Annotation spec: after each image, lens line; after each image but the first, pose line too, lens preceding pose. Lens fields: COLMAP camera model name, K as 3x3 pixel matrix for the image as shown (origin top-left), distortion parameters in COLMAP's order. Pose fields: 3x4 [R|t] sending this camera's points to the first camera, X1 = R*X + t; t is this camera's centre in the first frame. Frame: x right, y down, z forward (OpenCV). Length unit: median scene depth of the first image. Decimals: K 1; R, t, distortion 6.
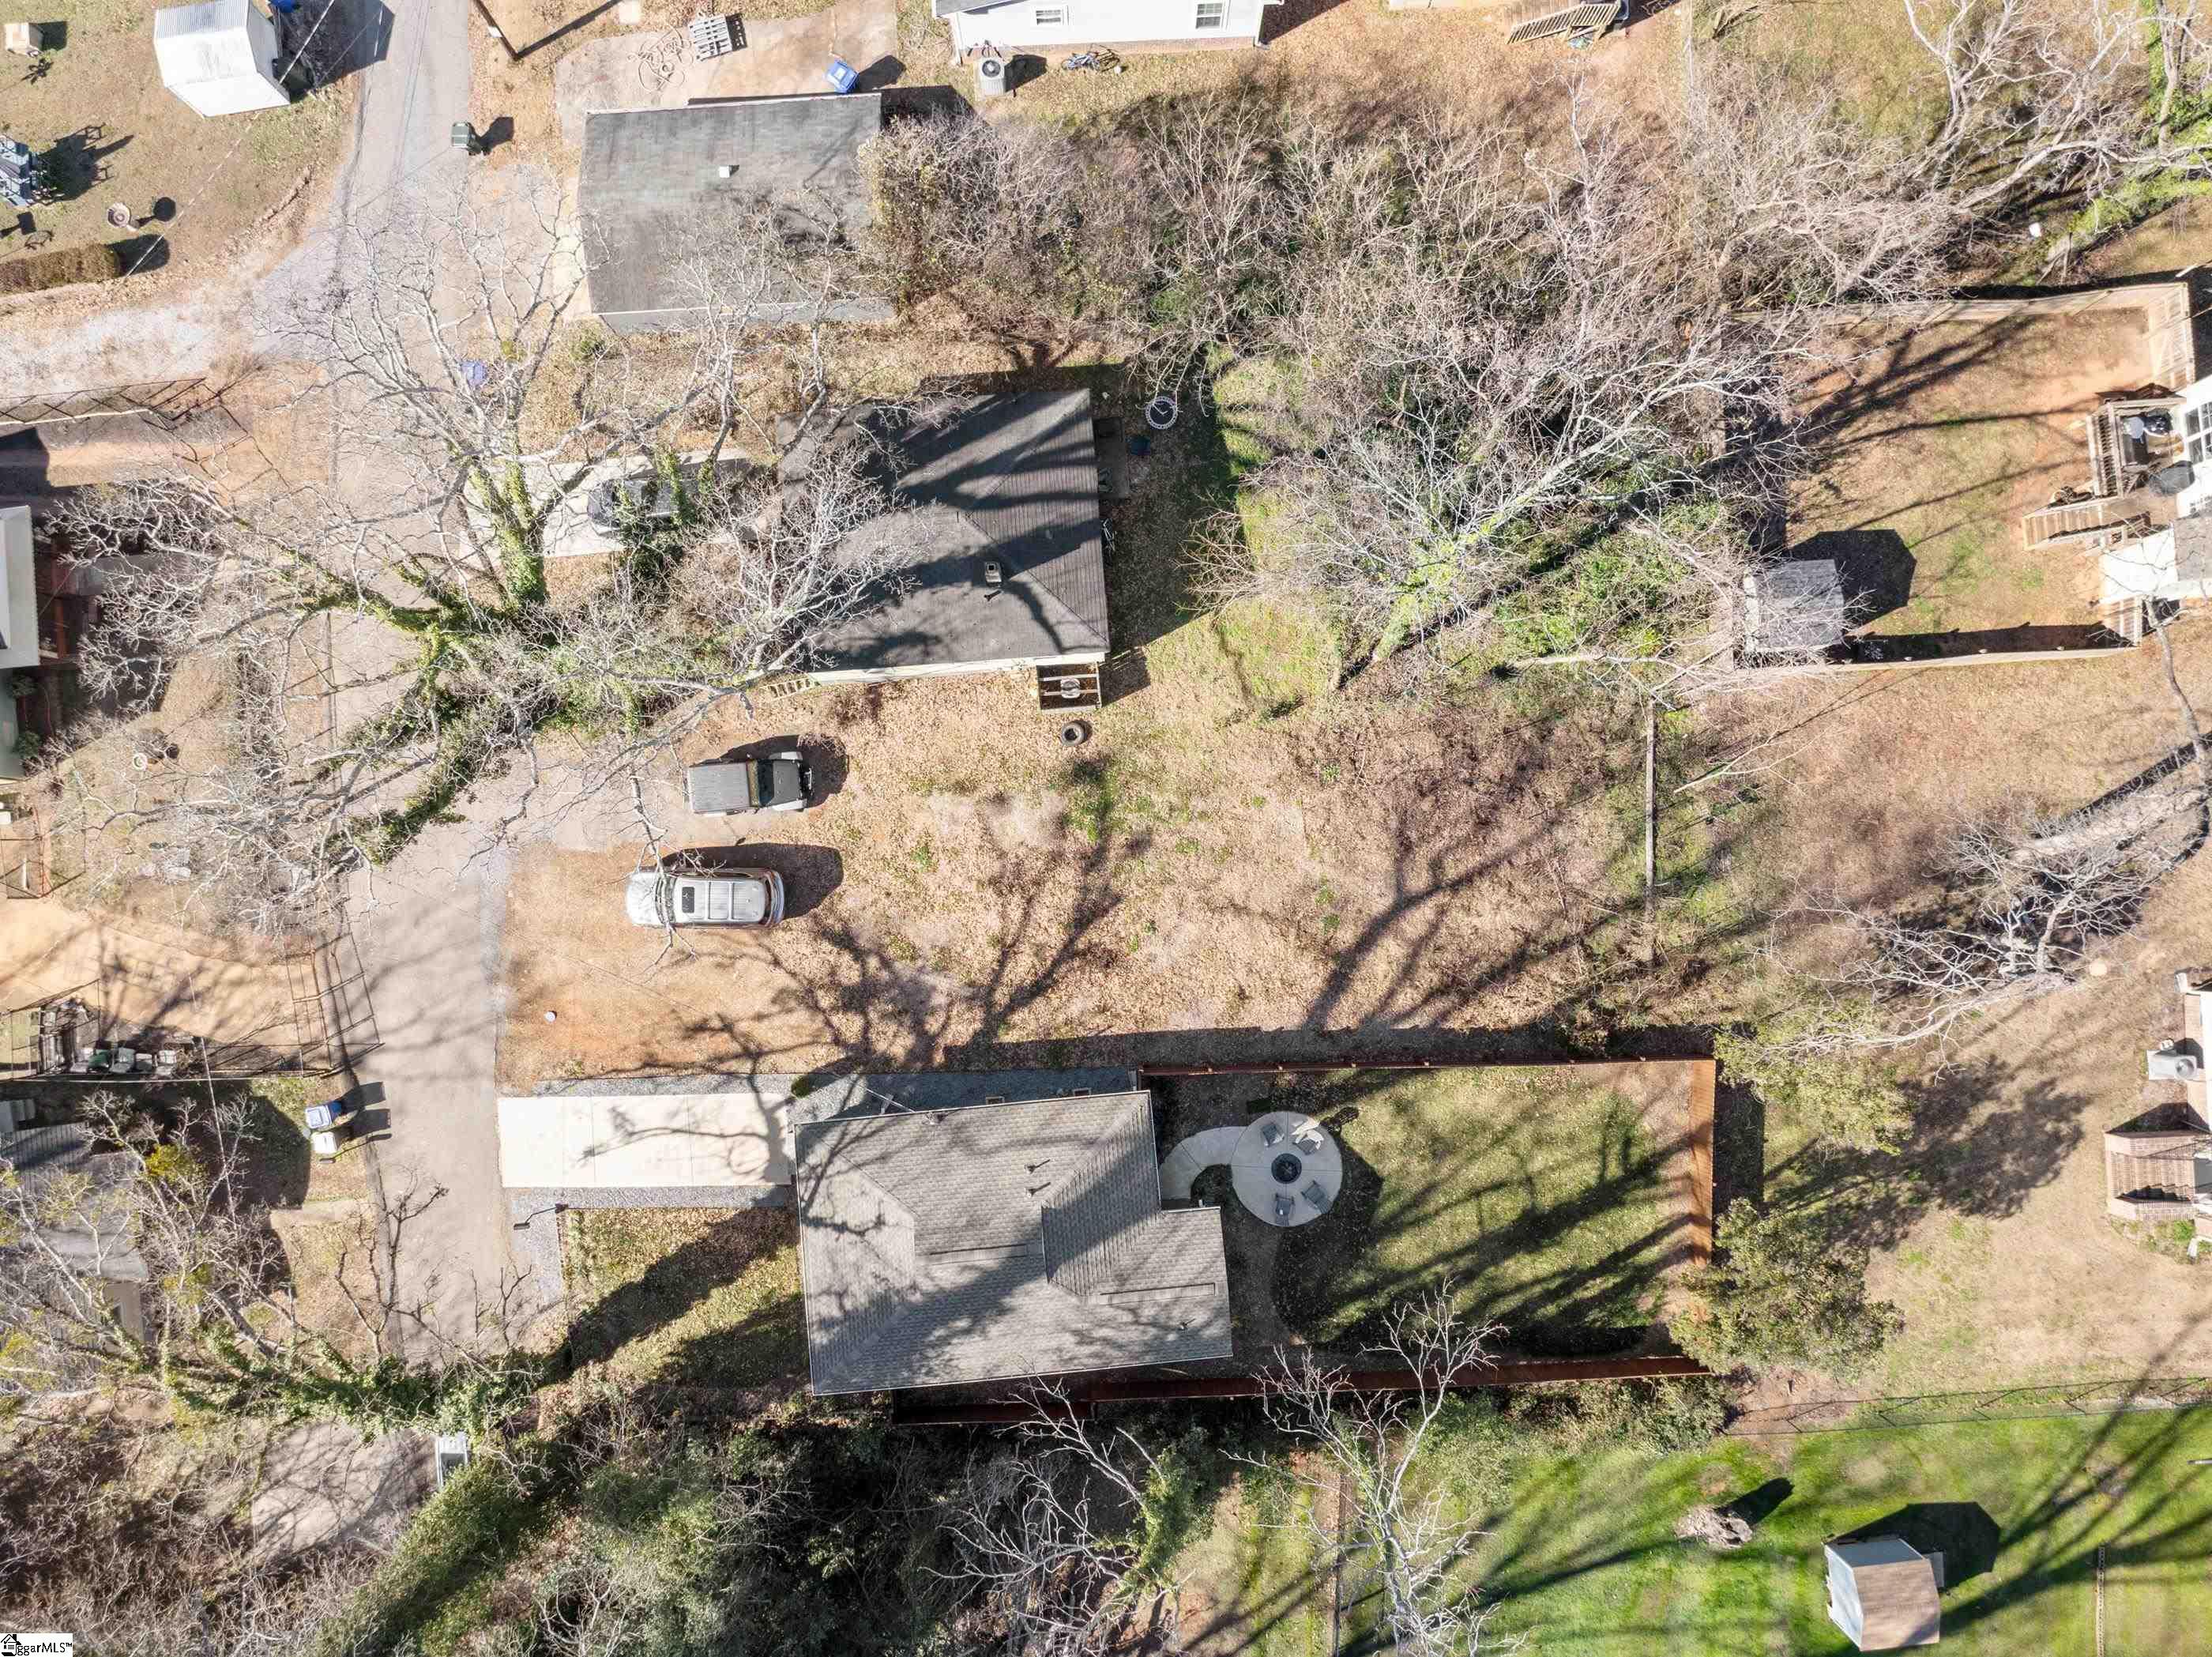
lens RADIAL K [[1621.7, 0, 1105.9], [0, 1621.7, 819.5], [0, 0, 1]] dist [-0.038384, -0.005494]
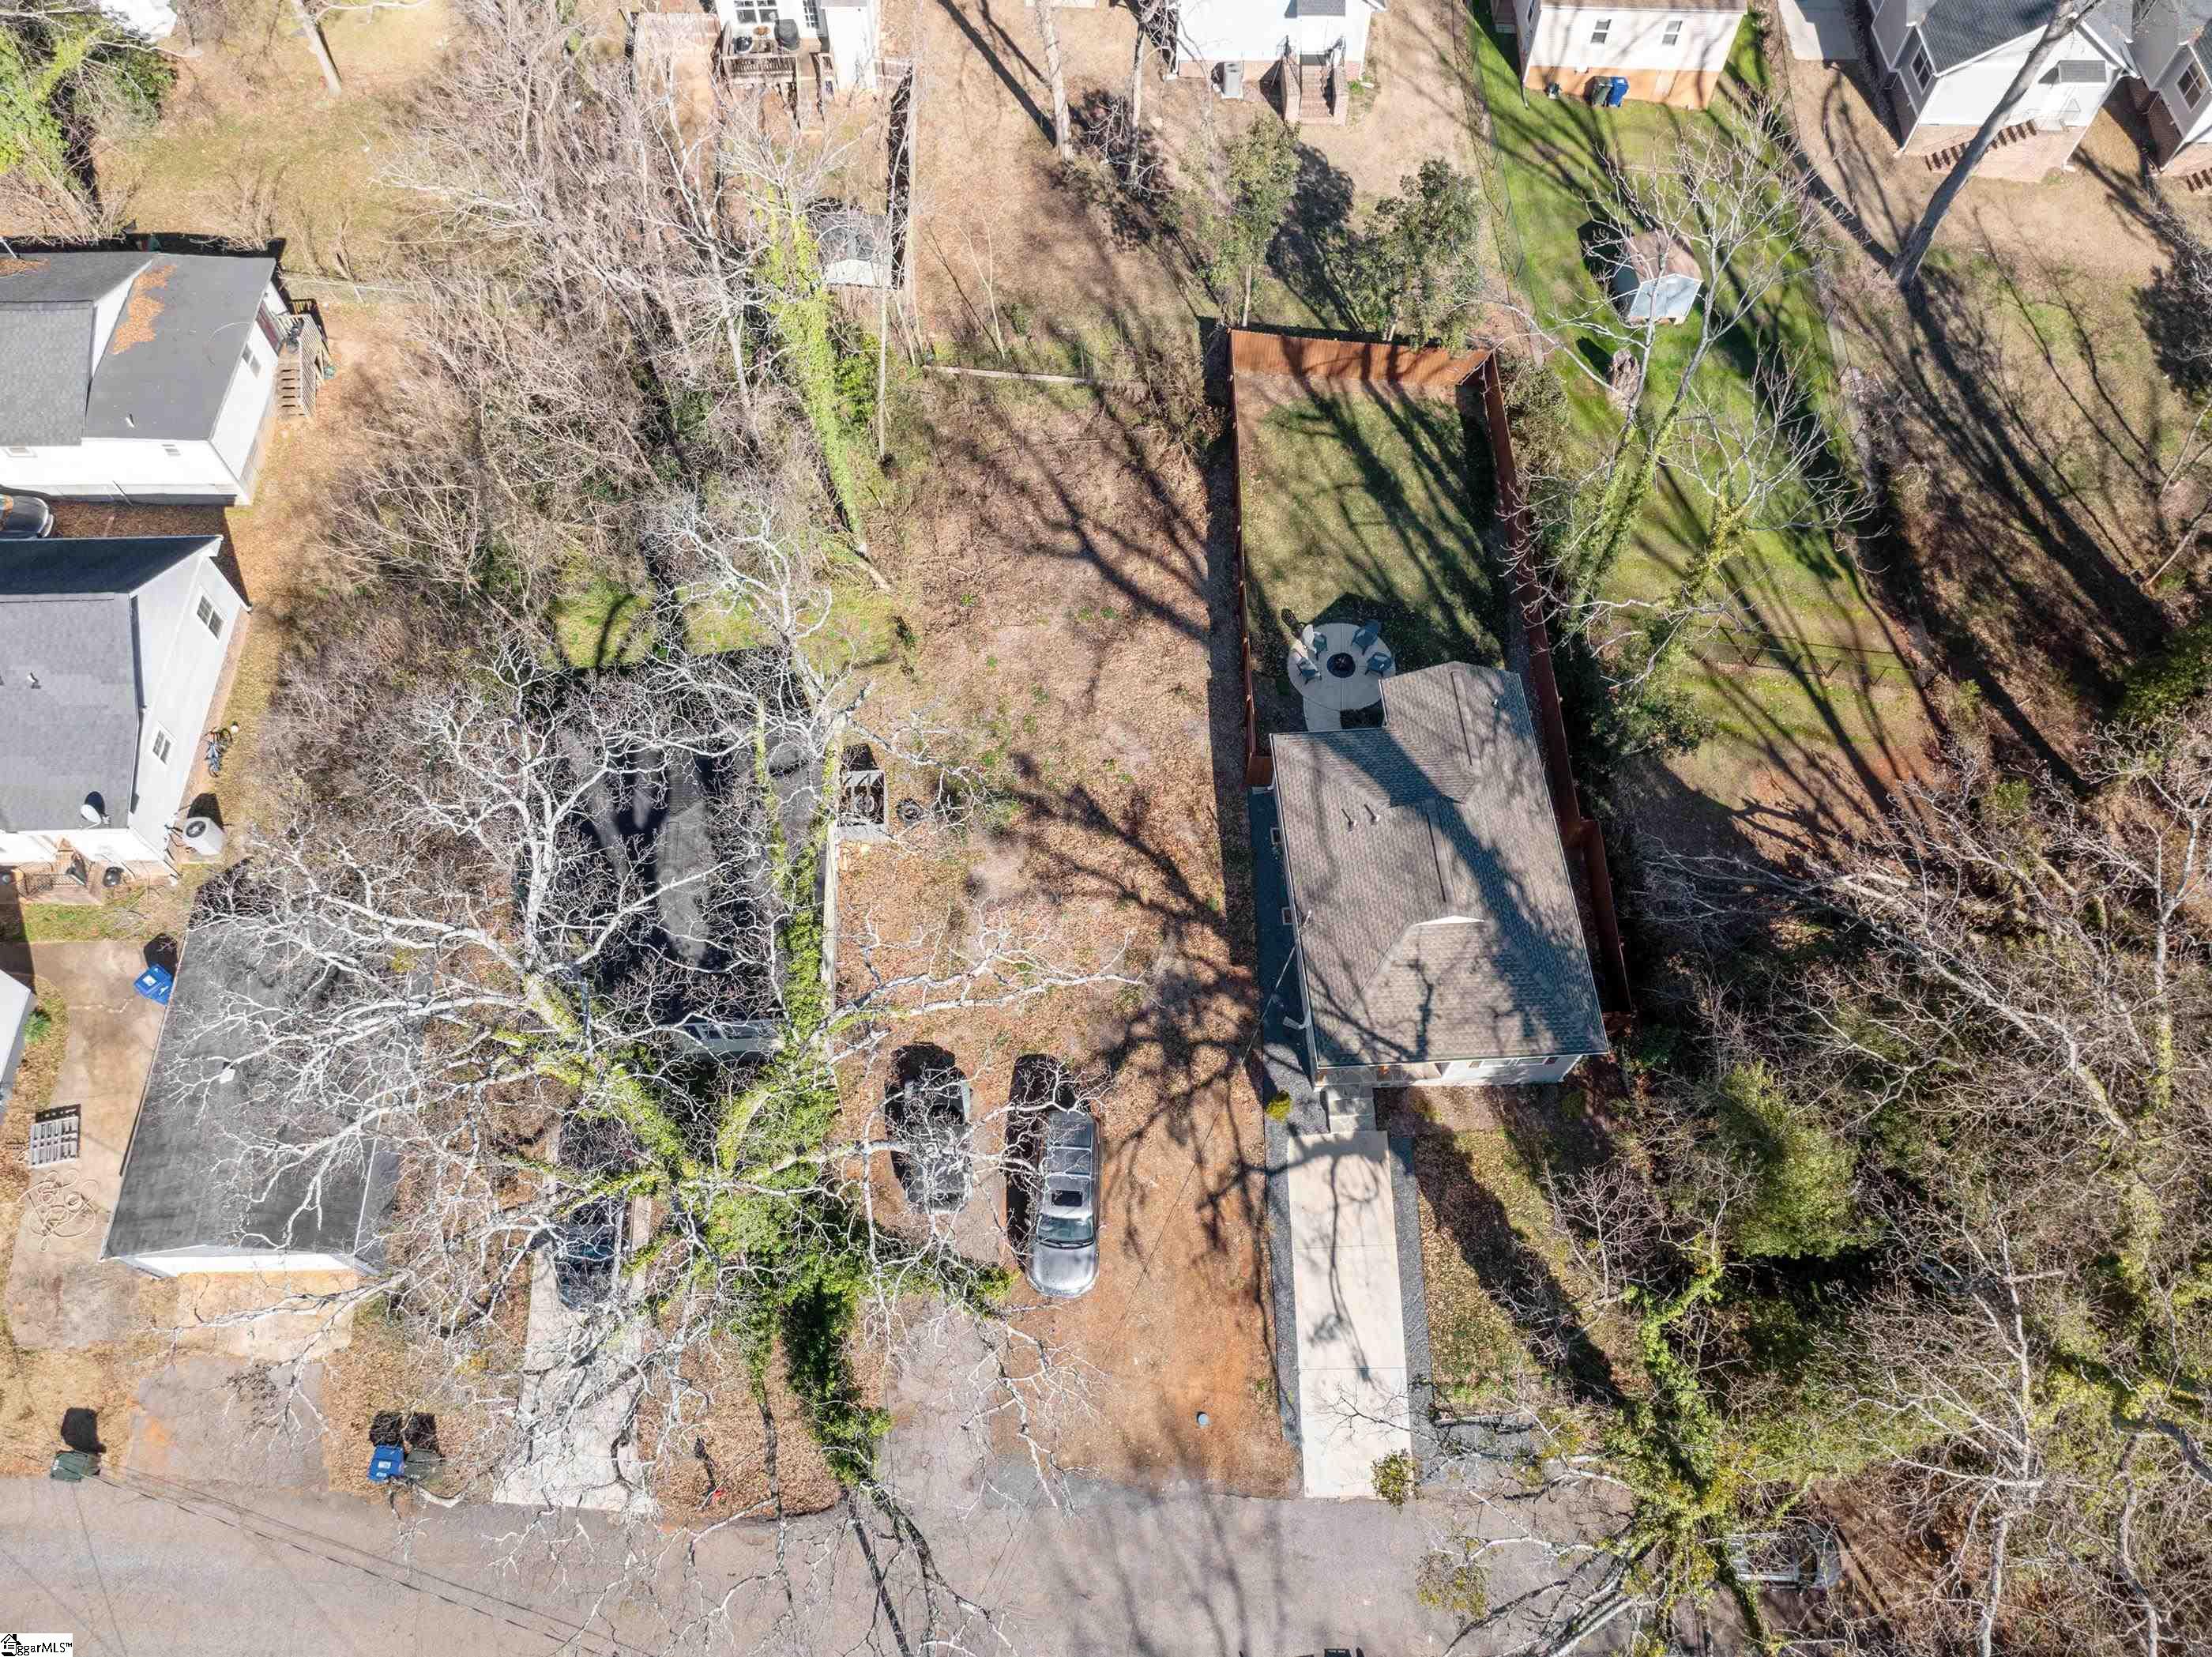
lens RADIAL K [[1621.7, 0, 1105.9], [0, 1621.7, 819.5], [0, 0, 1]] dist [-0.038384, -0.005494]
pose [[0.022208, -0.861410, 0.507425, -0.516885], [0.997647, 0.052023, 0.044652, 0.022174], [-0.064862, 0.505239, 0.860538, 0.152388]]
